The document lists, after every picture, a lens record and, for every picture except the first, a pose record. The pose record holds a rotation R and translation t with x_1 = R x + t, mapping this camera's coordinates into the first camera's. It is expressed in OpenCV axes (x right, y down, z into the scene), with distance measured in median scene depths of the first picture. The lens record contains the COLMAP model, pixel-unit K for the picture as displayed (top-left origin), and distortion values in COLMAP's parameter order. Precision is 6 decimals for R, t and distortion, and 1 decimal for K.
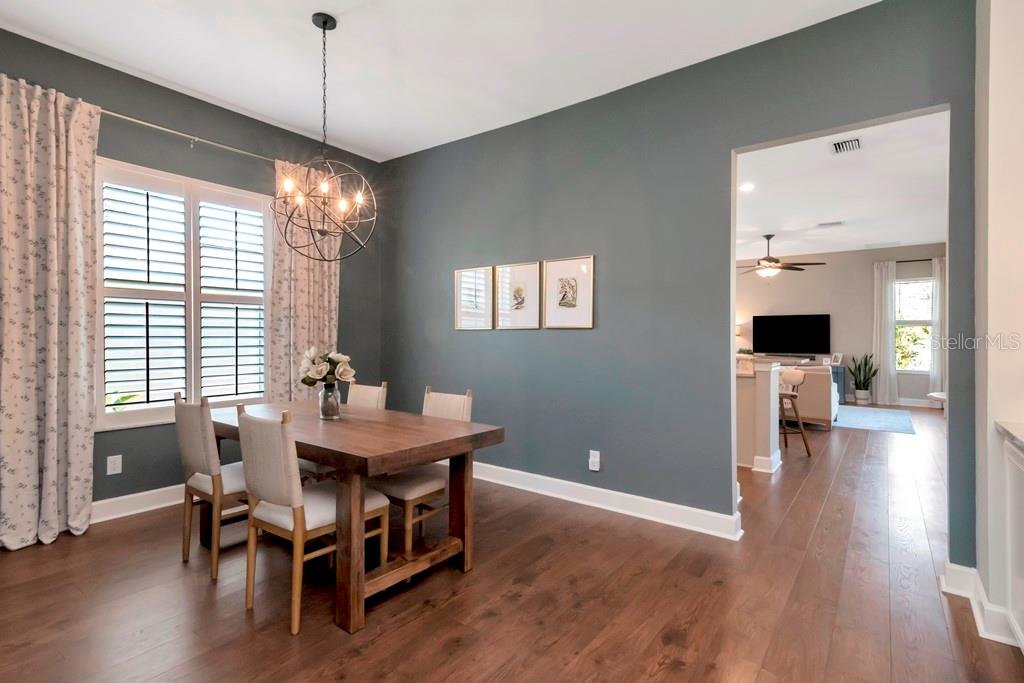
lens RADIAL K [[495.3, 0, 513.8], [0, 495.3, 338.9], [0, 0, 1]] dist [-0.010862, -0.000372]
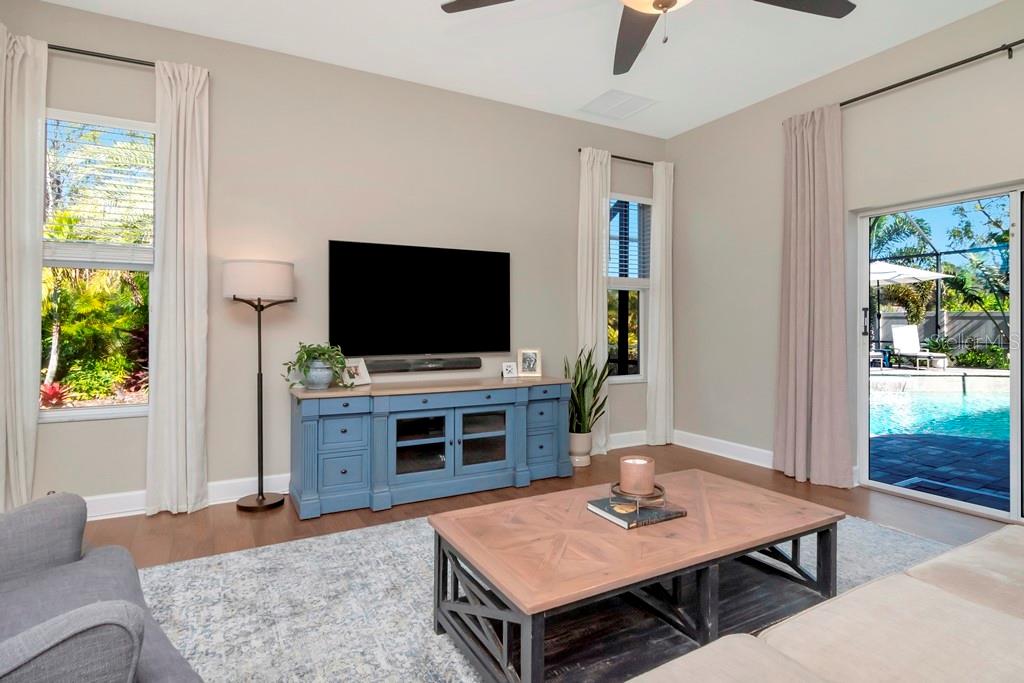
lens RADIAL K [[537.4, 0, 510.6], [0, 537.4, 334.2], [0, 0, 1]] dist [0.000671, -0.000123]
pose [[0.414300, -0.004539, 0.910129, 0.254888], [0.016885, 0.999854, -0.002699, 0.019326], [-0.909984, 0.016486, 0.414316, 0.872087]]
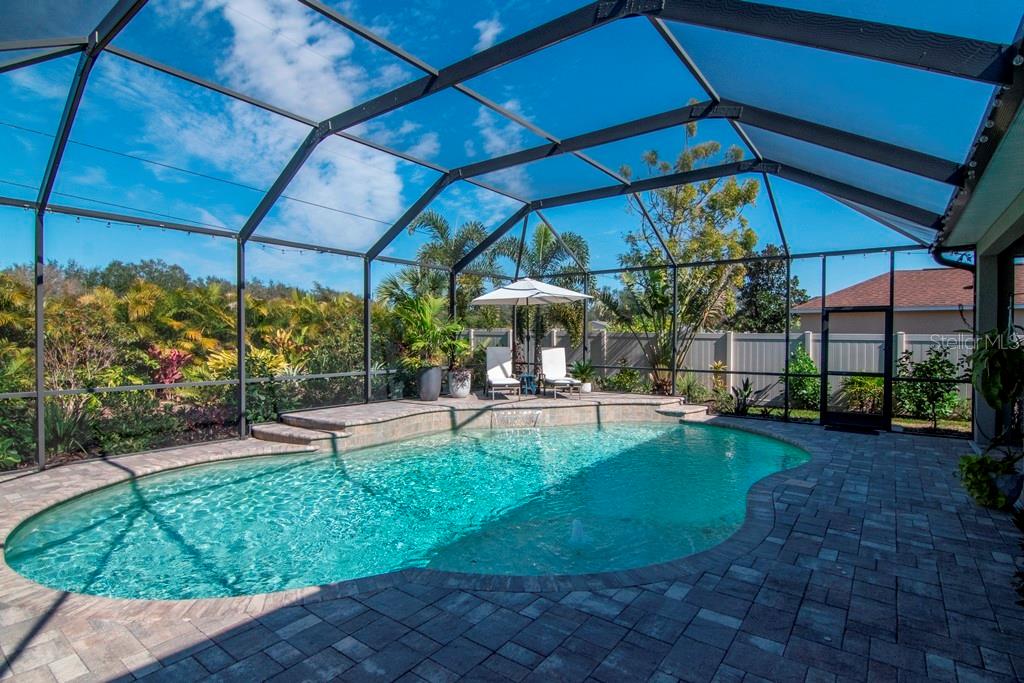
lens RADIAL K [[506.3, 0, 532.4], [0, 506.3, 347.6], [0, 0, 1]] dist [-0.000059, -0.000885]
pose [[-0.026076, -0.018643, 0.999486, 0.732383], [0.010109, 0.999770, 0.018912, -0.015111], [-0.999609, 0.010597, -0.025882, 0.608484]]
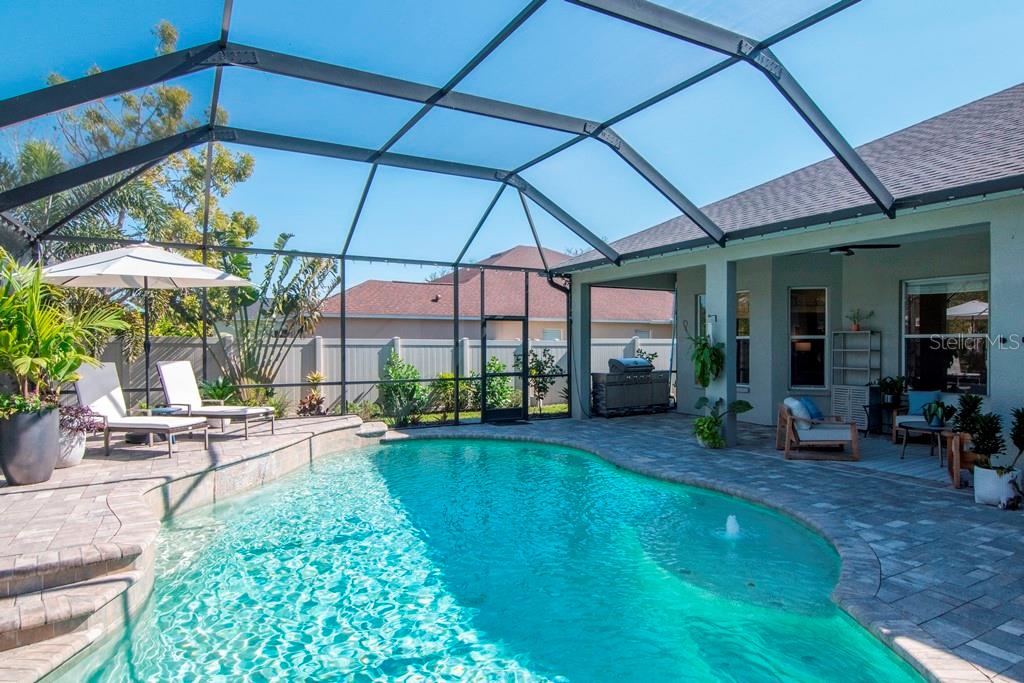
lens RADIAL K [[589.8, 0, 514.0], [0, 589.8, 344.4], [0, 0, 1]] dist [-0.006106, -0.004164]
pose [[-0.915388, 0.003583, 0.402556, 1.140978], [0.009196, 0.999886, 0.012013, -0.020912], [-0.402467, 0.014698, -0.915317, 1.134036]]
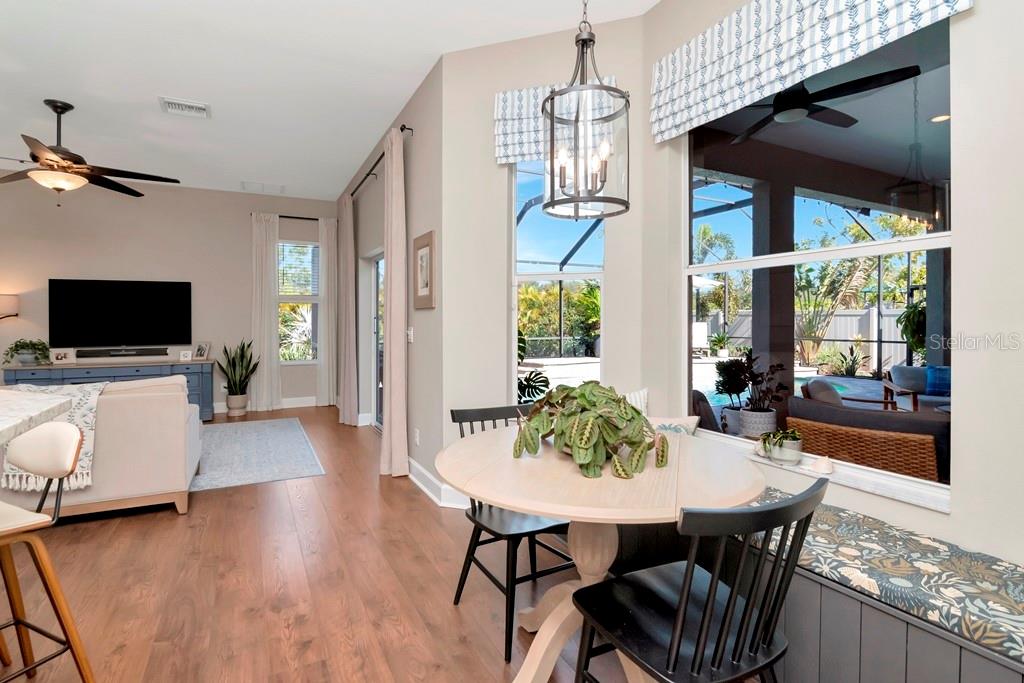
lens RADIAL K [[507.0, 0, 517.8], [0, 507.0, 324.0], [0, 0, 1]] dist [-0.010963, -0.000068]
pose [[0.425647, -0.001425, 0.904888, 0.237443], [0.013769, 0.999893, -0.004902, 0.014598], [-0.904784, 0.014545, 0.425622, 0.348262]]
